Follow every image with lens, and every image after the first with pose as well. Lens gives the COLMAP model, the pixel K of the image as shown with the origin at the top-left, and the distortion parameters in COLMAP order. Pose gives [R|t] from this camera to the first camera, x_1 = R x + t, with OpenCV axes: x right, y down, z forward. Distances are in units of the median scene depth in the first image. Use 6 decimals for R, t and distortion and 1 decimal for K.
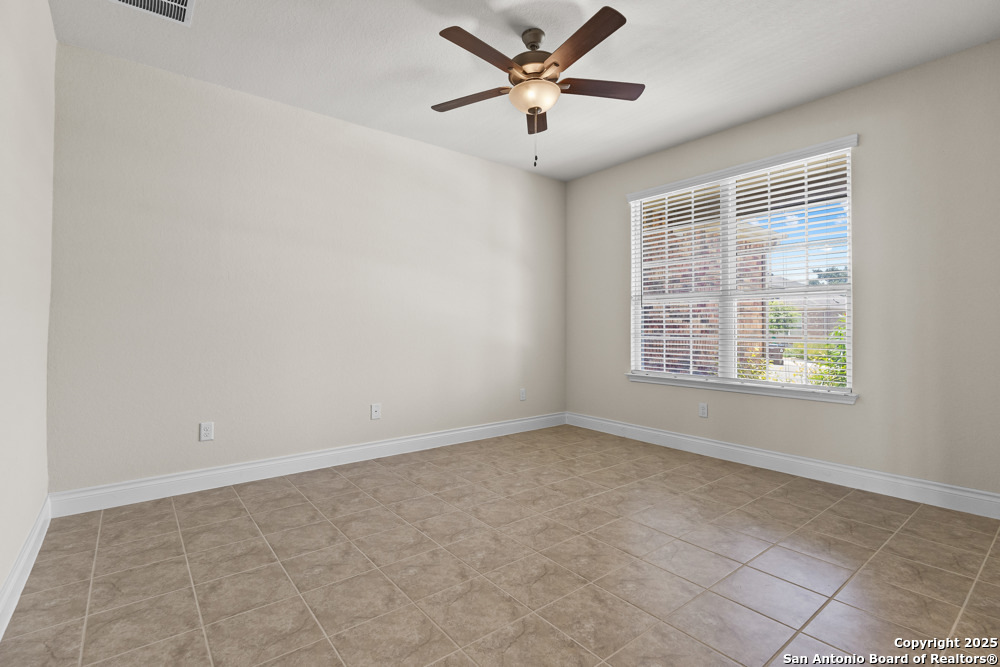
lens RADIAL K [[461.5, 0, 508.6], [0, 461.5, 334.1], [0, 0, 1]] dist [-0.003133, 0.003371]
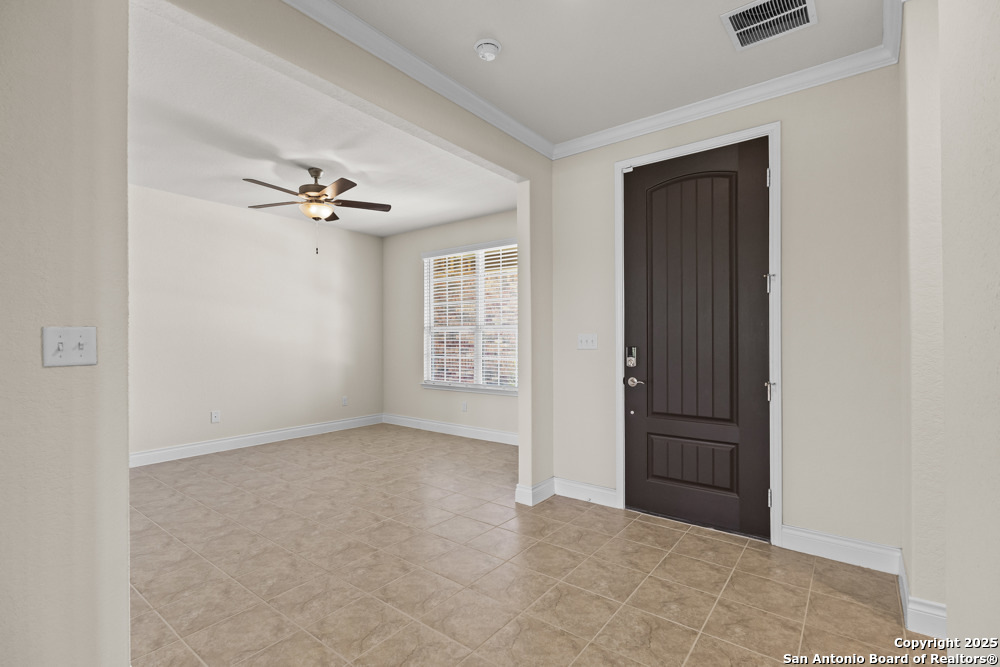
lens RADIAL K [[461.5, 0, 512.1], [0, 461.5, 347.7], [0, 0, 1]] dist [-0.003133, 0.003371]
pose [[0.971423, -0.008423, 0.237204, 0.253647], [0.007105, 0.999954, 0.006412, -0.036387], [-0.237247, -0.004543, 0.971439, -0.540674]]
